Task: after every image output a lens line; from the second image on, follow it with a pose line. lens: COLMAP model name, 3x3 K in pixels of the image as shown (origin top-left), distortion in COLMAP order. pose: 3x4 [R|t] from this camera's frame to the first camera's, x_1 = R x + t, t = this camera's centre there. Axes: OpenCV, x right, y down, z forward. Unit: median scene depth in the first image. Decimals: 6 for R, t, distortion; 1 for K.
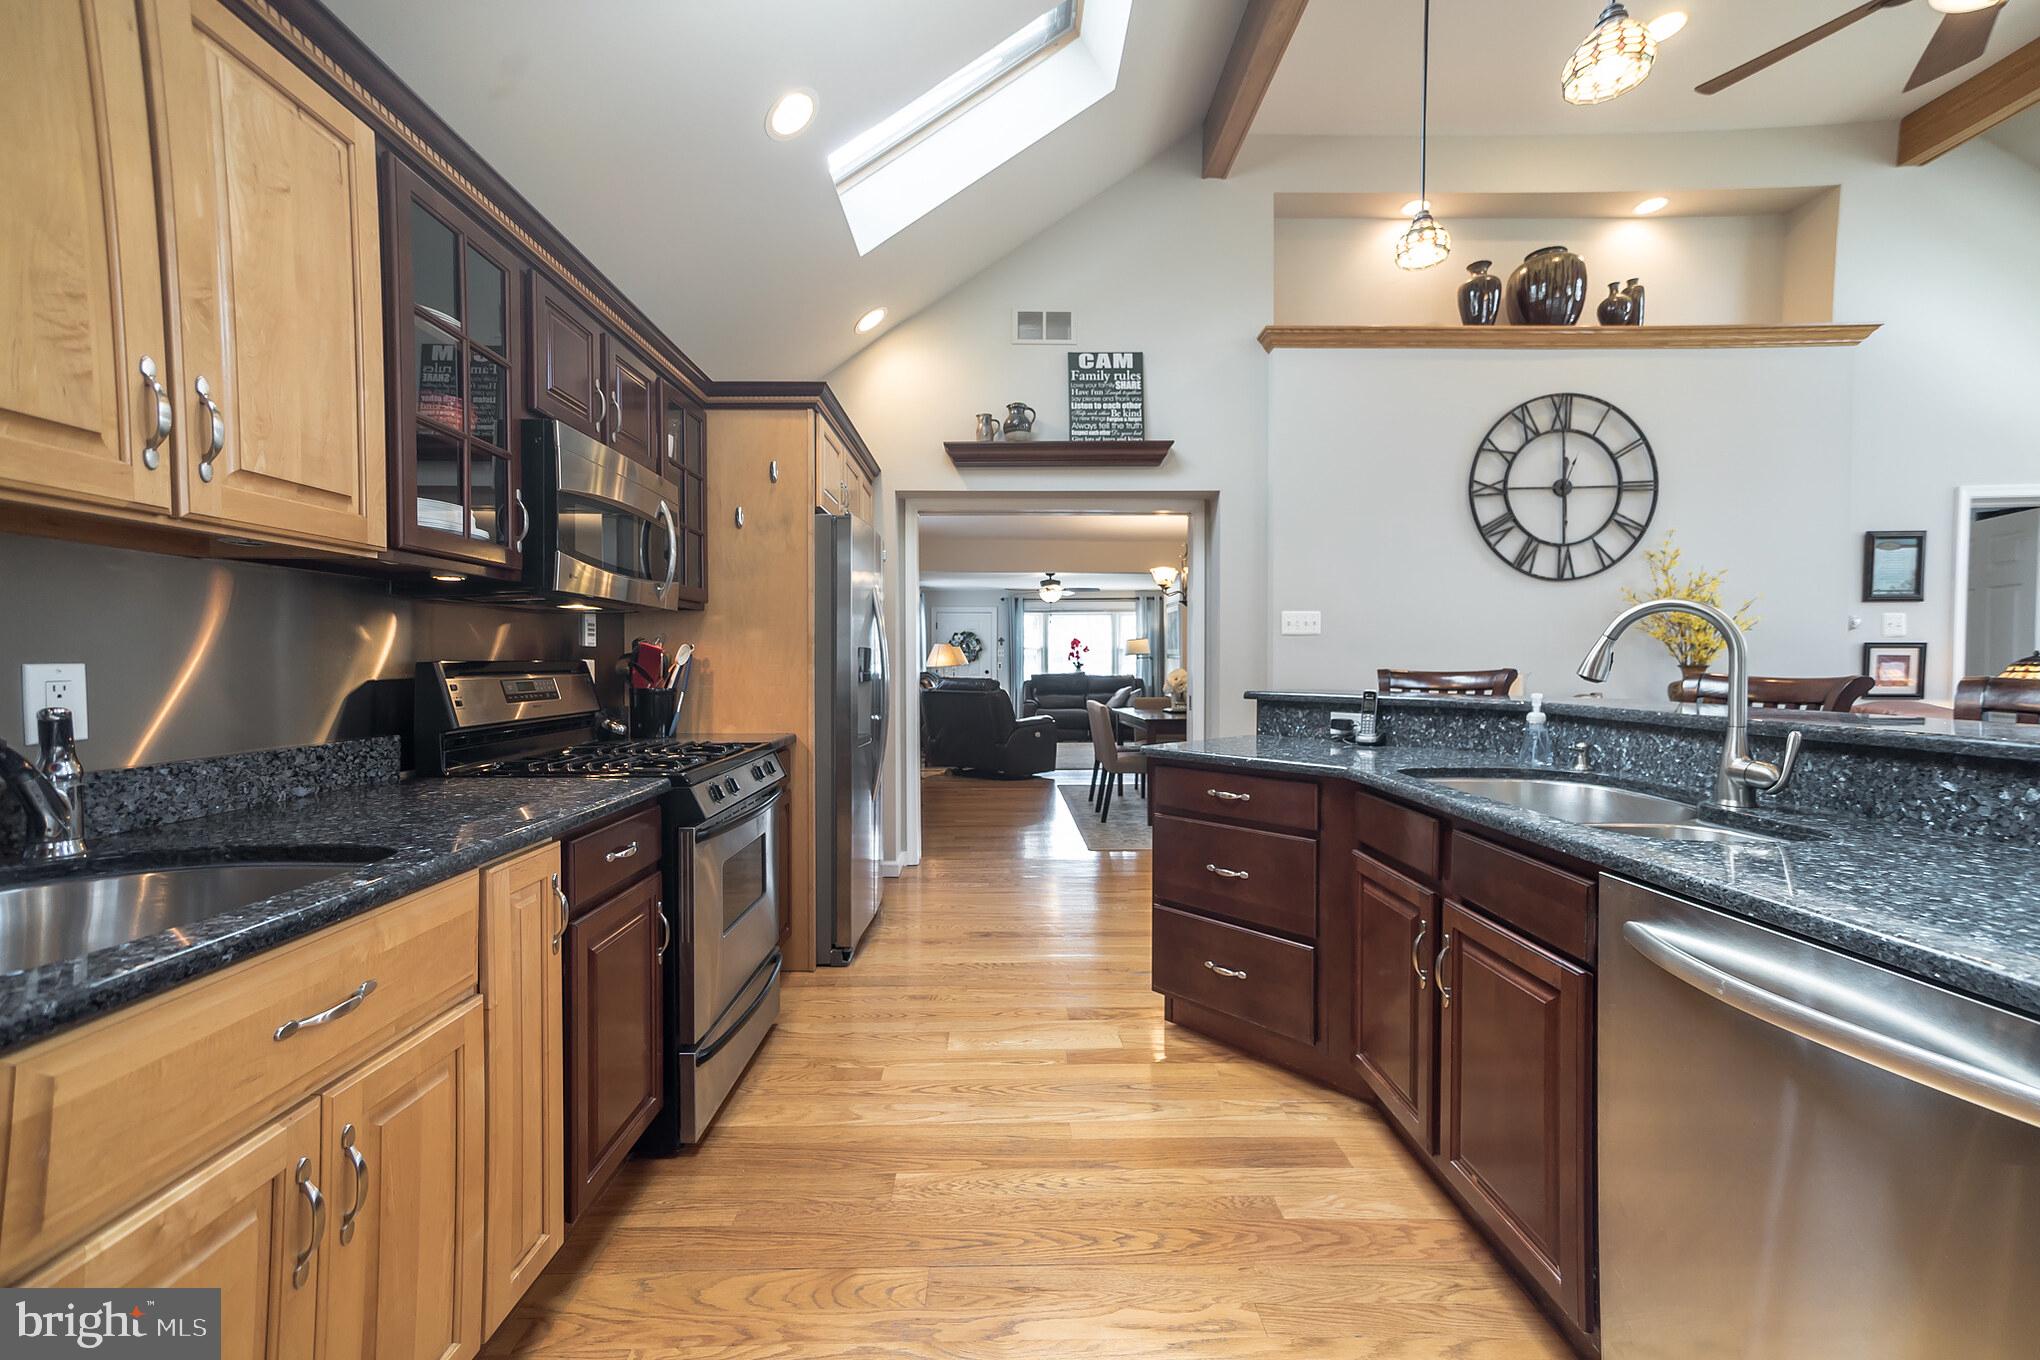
lens RADIAL K [[844.0, 0, 1010.9], [0, 844.0, 673.0], [0, 0, 1]] dist [-0.018229, 0.032055]
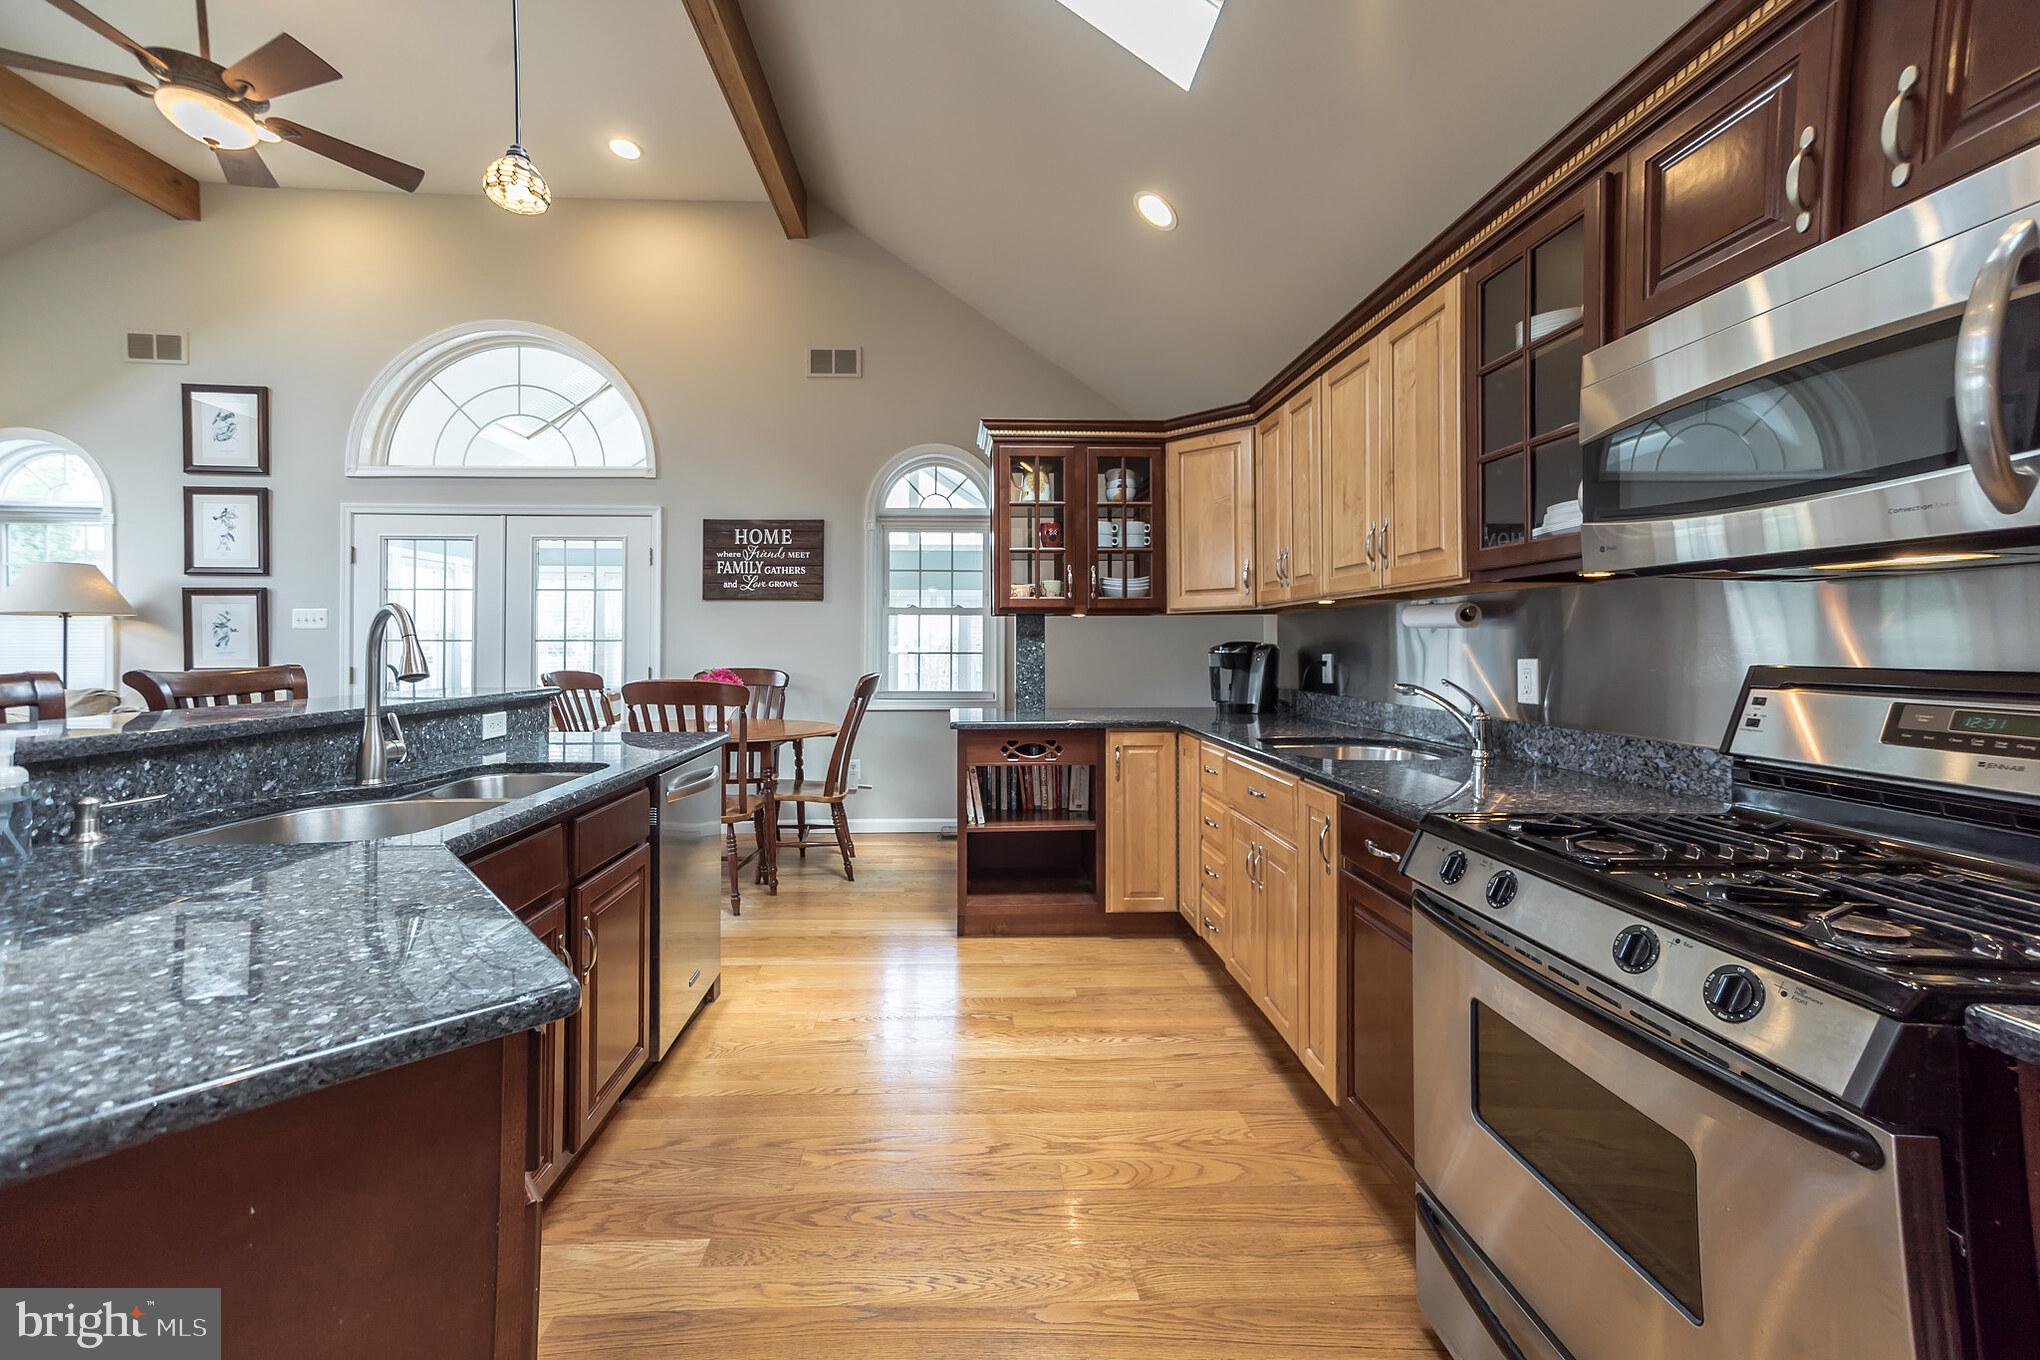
lens RADIAL K [[812.0, 0, 1004.0], [0, 812.0, 643.0], [0, 0, 1]] dist [-0.018680, 0.023316]
pose [[-0.999088, -0.003057, -0.042586, 0.011314], [-0.003830, 0.999830, 0.018061, -0.018838], [0.042524, 0.018208, -0.998930, 0.701740]]
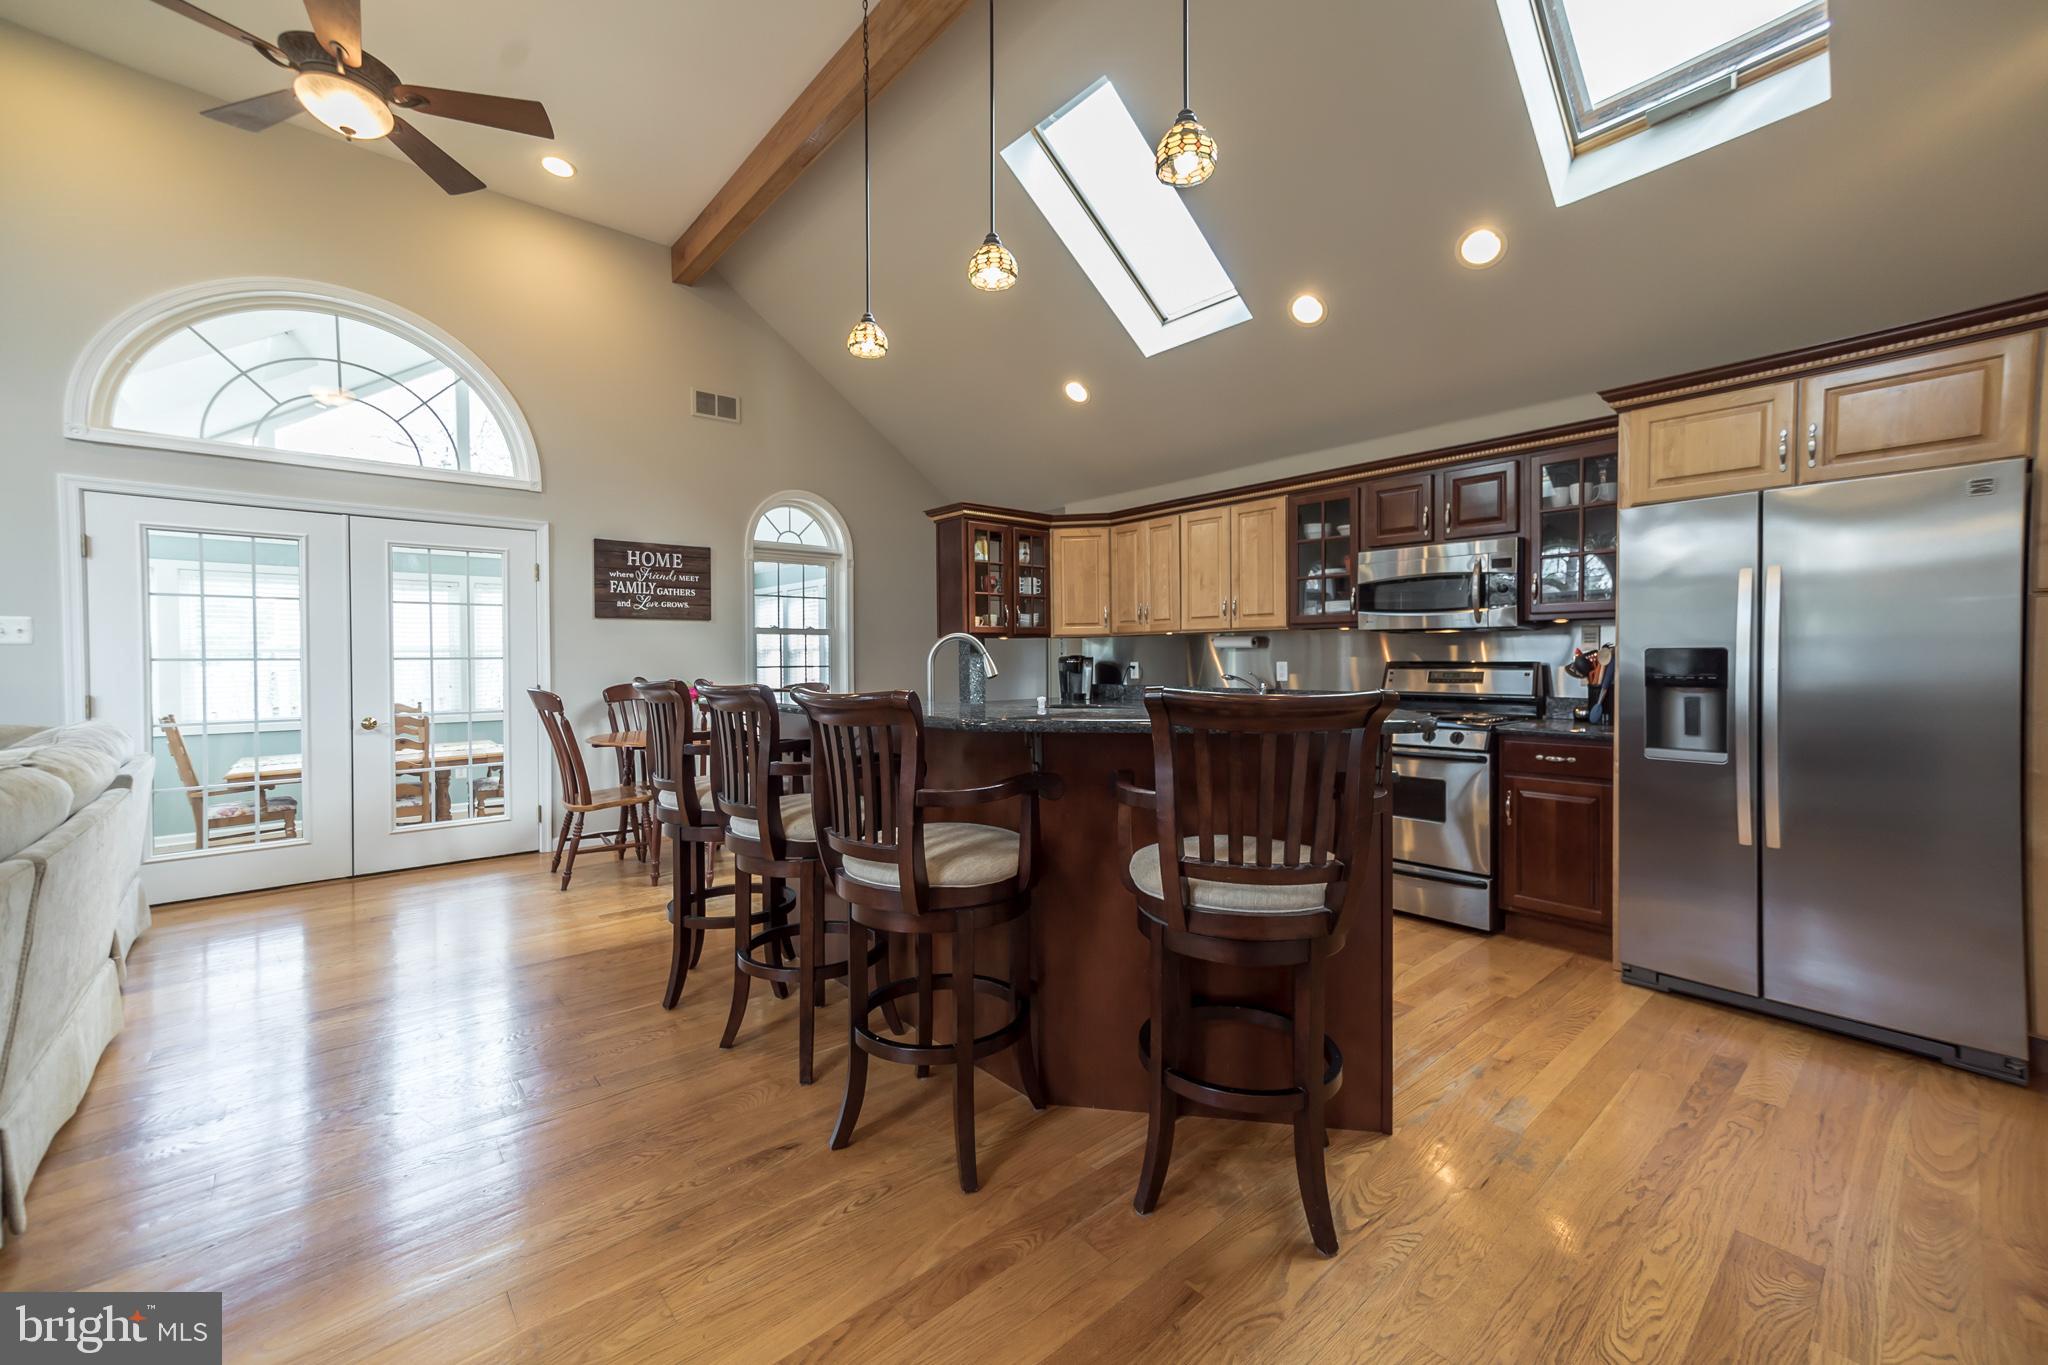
lens RADIAL K [[847.3, 0, 1014.8], [0, 847.3, 675.5], [0, 0, 1]] dist [-0.018229, 0.032055]
pose [[-0.747657, 0.017637, -0.663851, 0.679195], [-0.006605, 0.999400, 0.033990, -0.019234], [0.664052, 0.029798, -0.747092, 0.842518]]
